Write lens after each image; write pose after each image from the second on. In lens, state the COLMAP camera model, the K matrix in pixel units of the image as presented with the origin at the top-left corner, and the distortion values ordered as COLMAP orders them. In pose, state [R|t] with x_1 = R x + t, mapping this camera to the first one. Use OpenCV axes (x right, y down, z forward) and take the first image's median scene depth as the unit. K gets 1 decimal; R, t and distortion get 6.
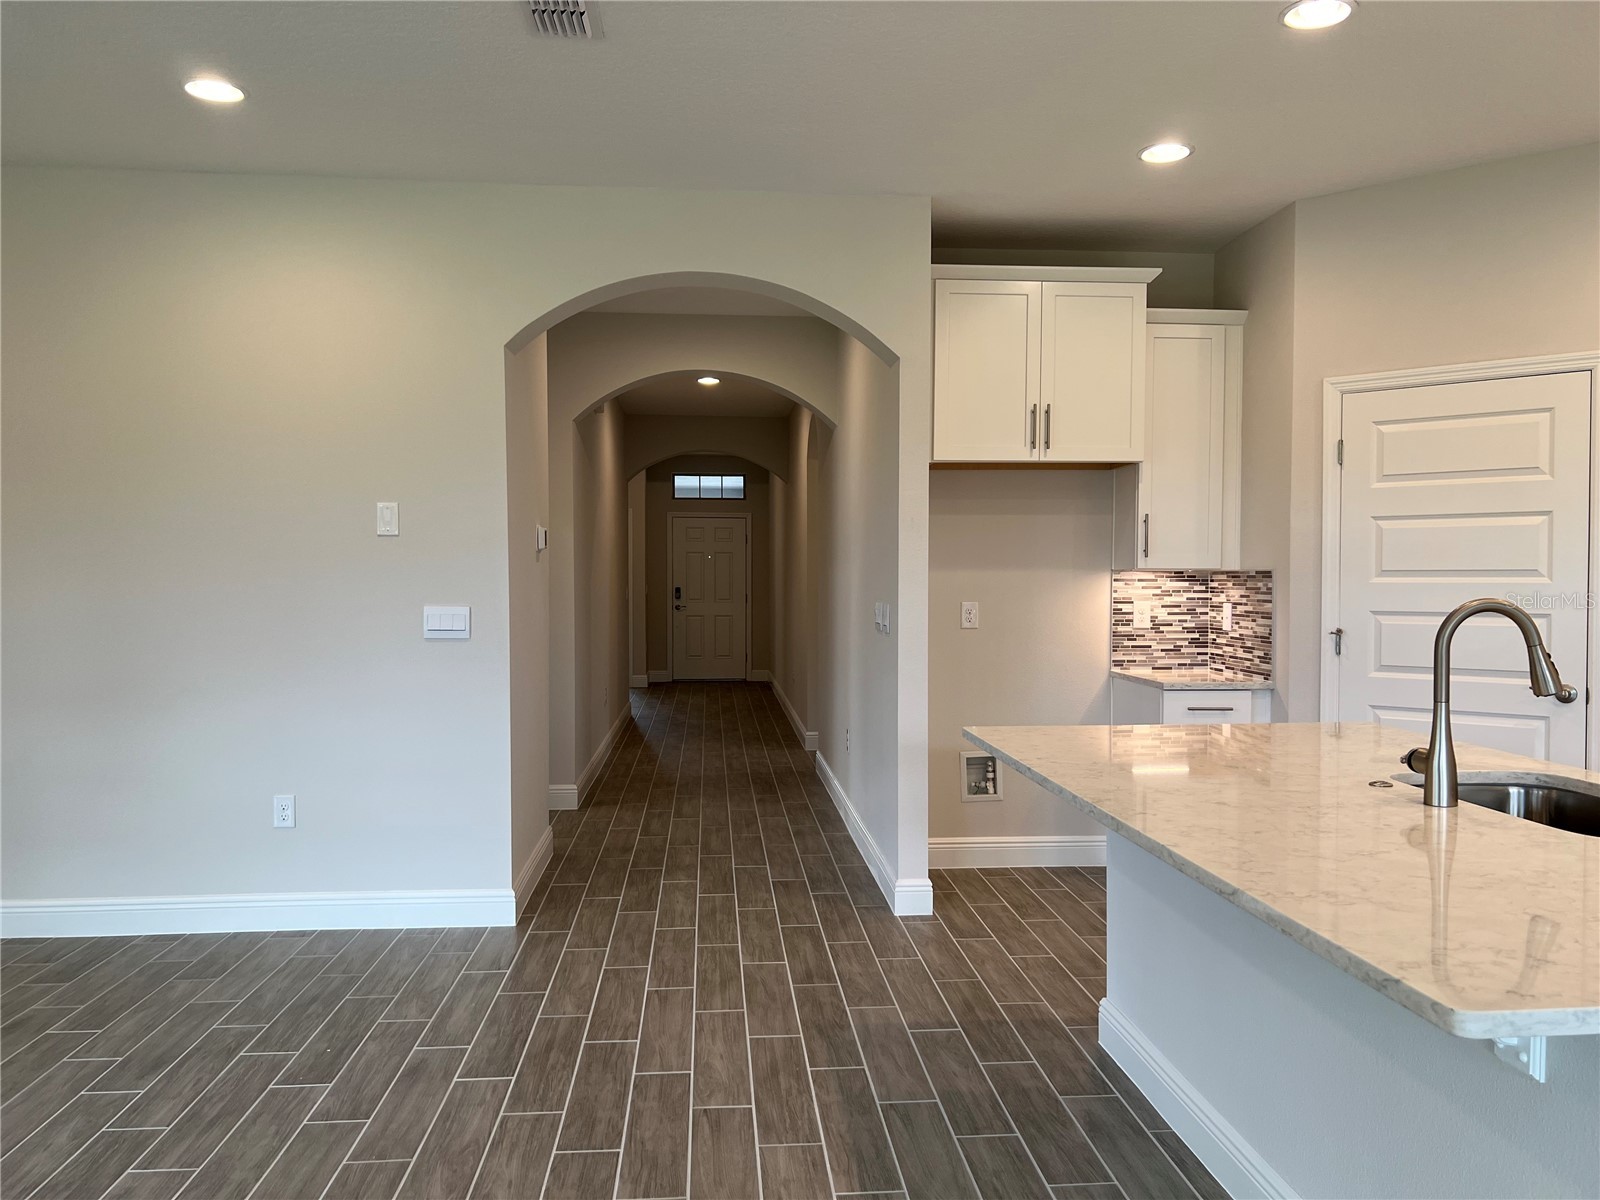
lens RADIAL K [[1201.1, 0, 819.1], [0, 1201.1, 611.2], [0, 0, 1]] dist [0.059981, -0.071547]
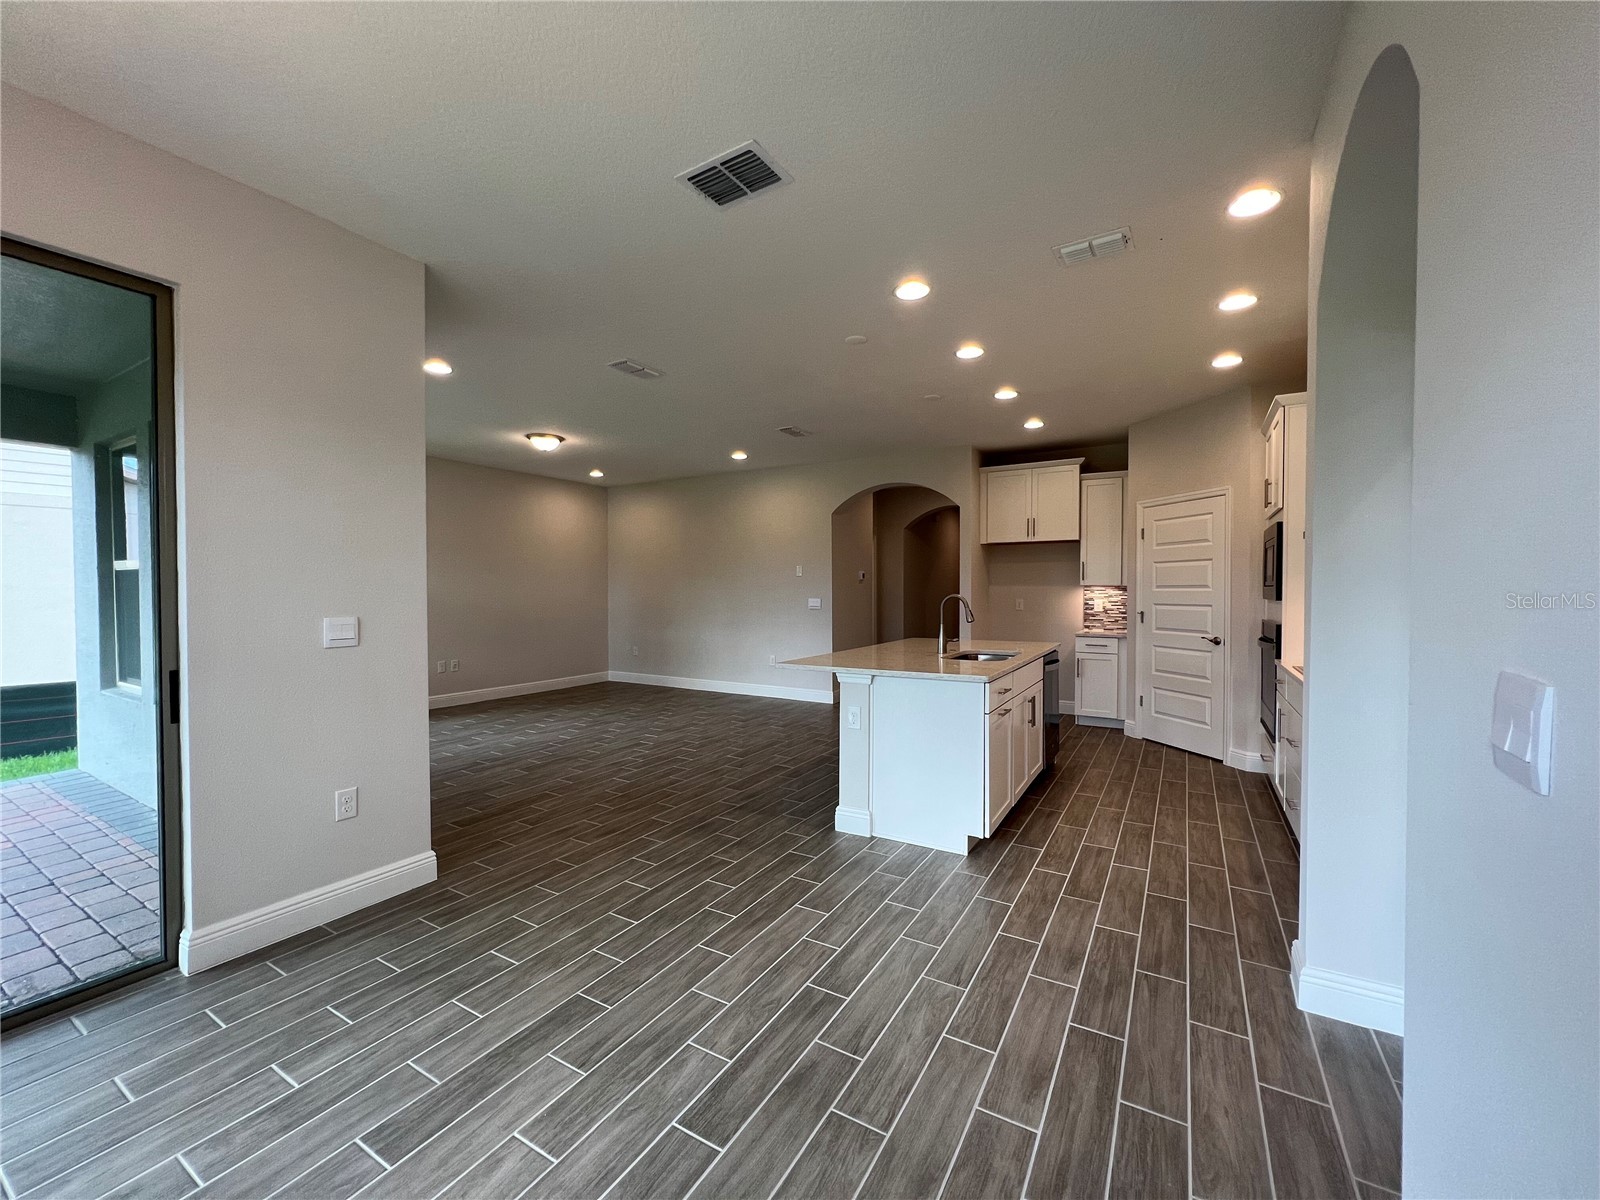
lens RADIAL K [[643.8, 0, 806.6], [0, 643.8, 605.8], [0, 0, 1]] dist [-0.002359, 0.001393]
pose [[0.818589, 0.011203, -0.574270, 0.604688], [-0.013385, 0.999910, 0.000428, 0.012144], [0.574223, 0.007337, 0.818666, -0.352121]]
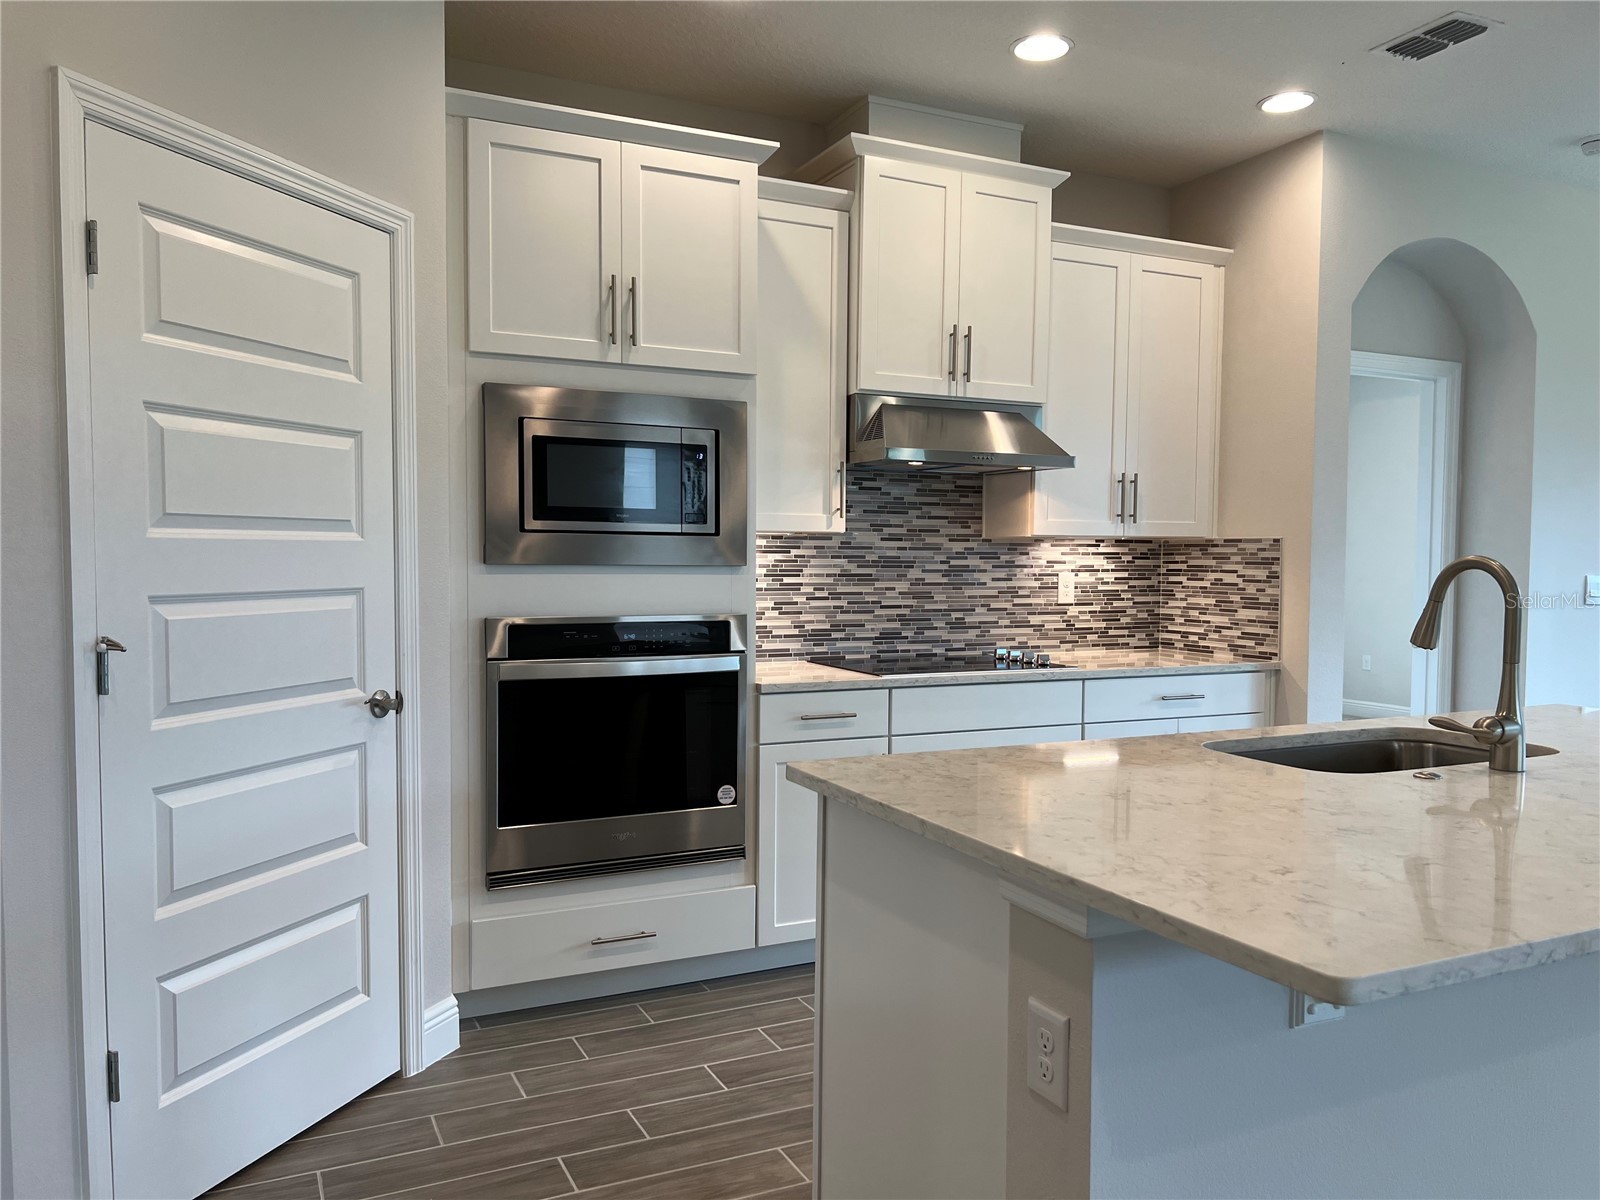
lens RADIAL K [[1201.1, 0, 798.3], [0, 1201.1, 609.7], [0, 0, 1]] dist [0.059981, -0.071547]
pose [[-0.353020, -0.045818, 0.934493, -0.089538], [0.021240, 0.998150, 0.056963, -0.016585], [-0.935375, 0.039957, -0.351394, 0.910876]]
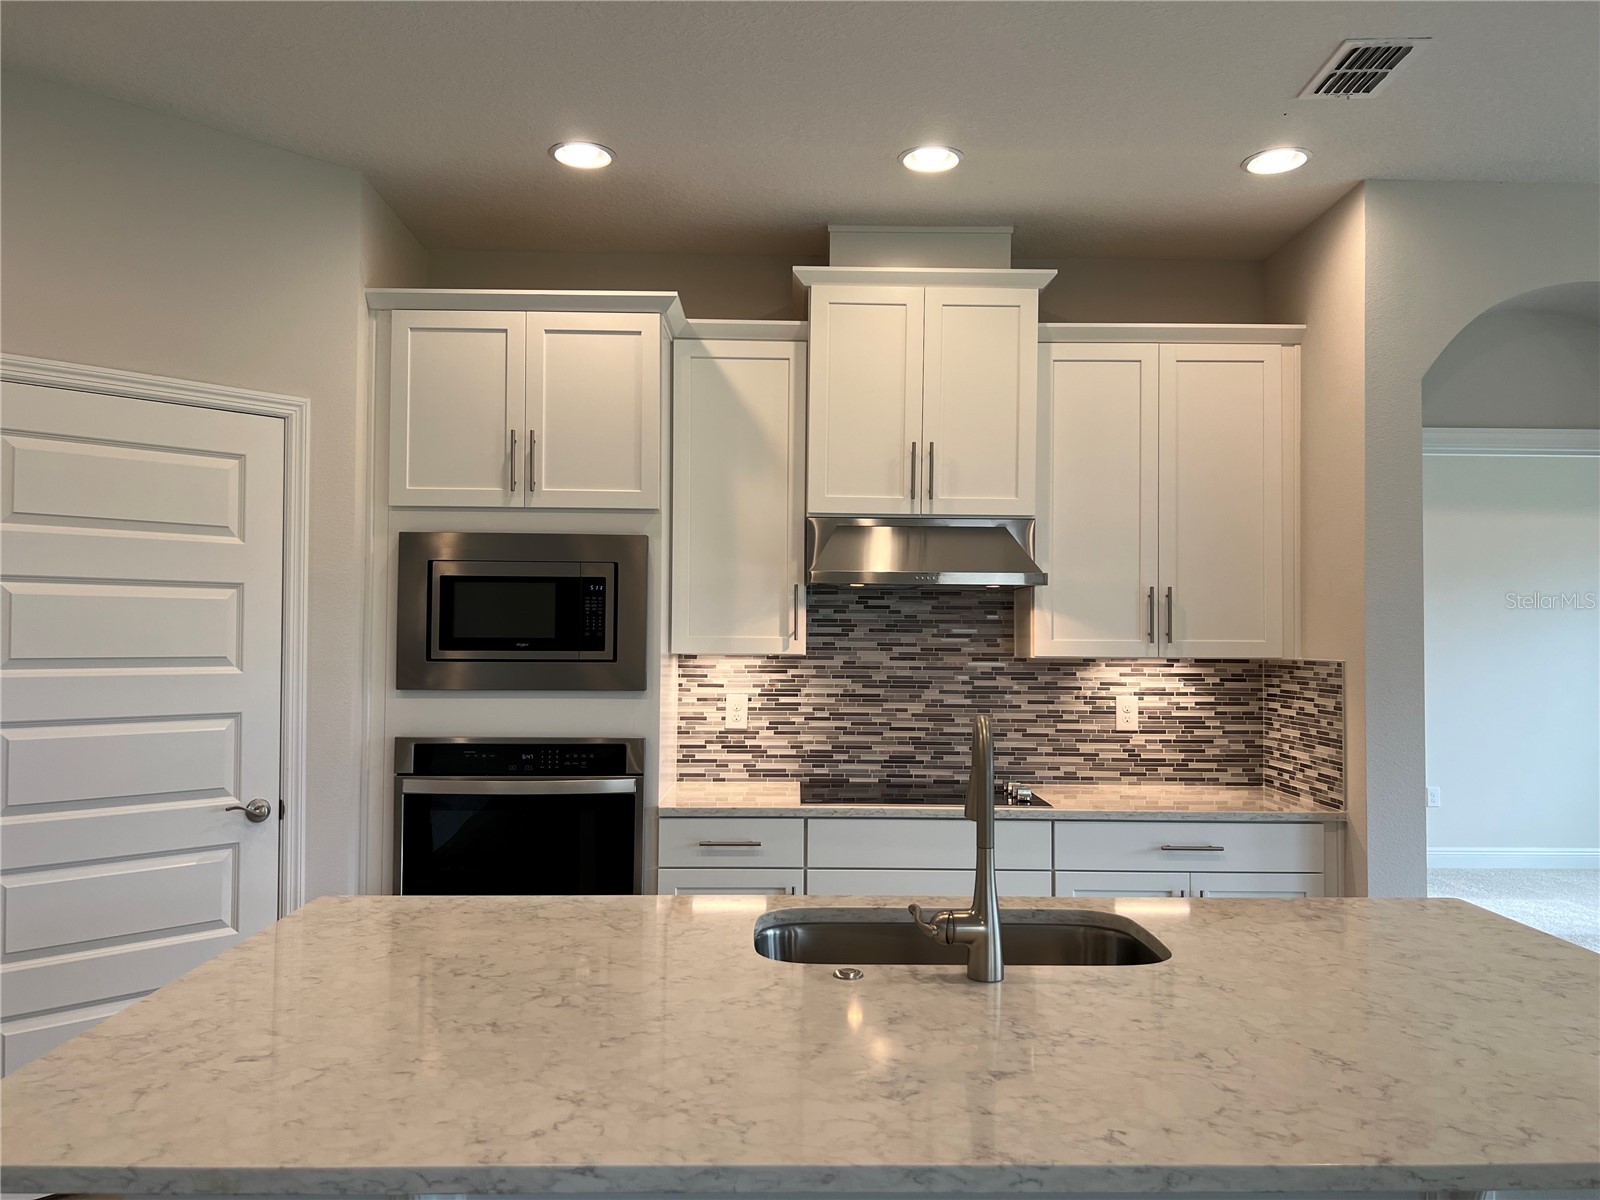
lens RADIAL K [[1201.1, 0, 792.5], [0, 1201.1, 602.4], [0, 0, 1]] dist [0.059981, -0.071547]
pose [[0.077537, 0.029896, 0.996541, -0.147281], [0.023123, 0.999228, -0.031776, -0.032474], [-0.996721, 0.025507, 0.076786, 0.520392]]
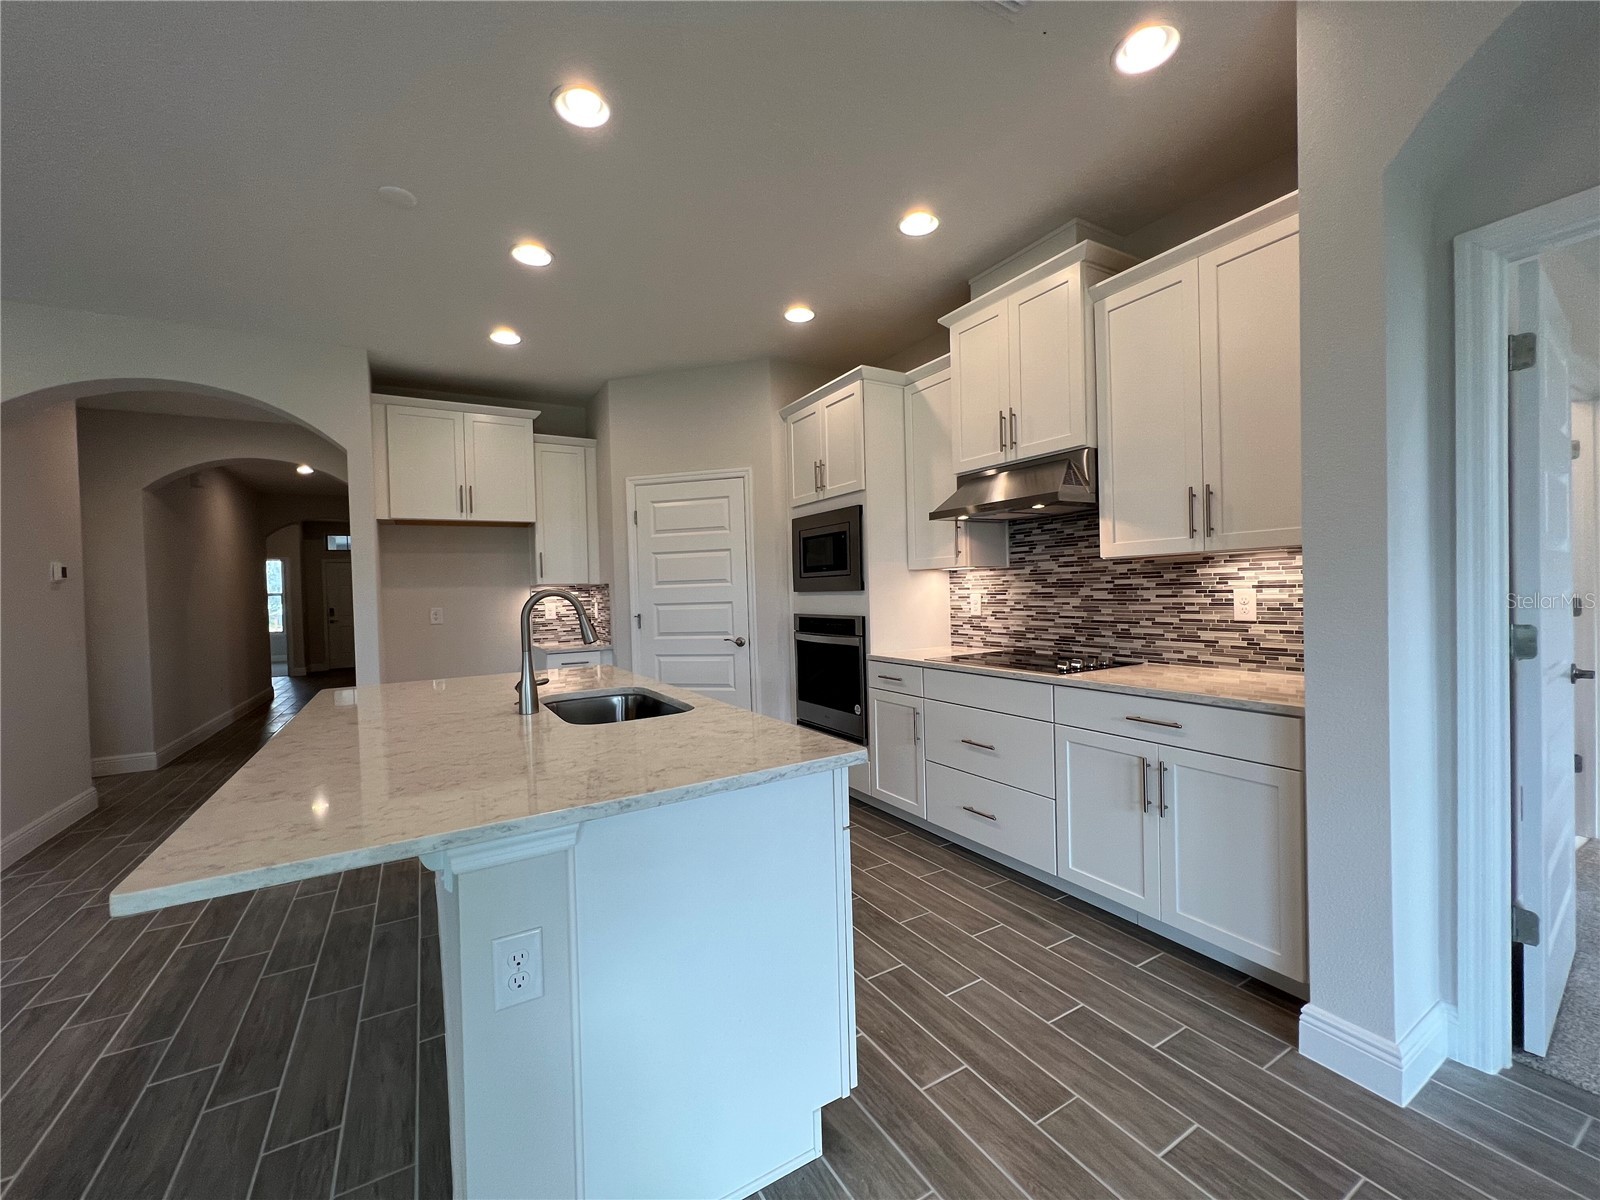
lens RADIAL K [[643.8, 0, 792.1], [0, 643.8, 600.4], [0, 0, 1]] dist [-0.002359, 0.001393]
pose [[0.906009, -0.033470, 0.421933, 0.227821], [0.042292, 0.999038, -0.011564, 0.014822], [-0.421140, 0.028322, 0.906553, 0.021340]]
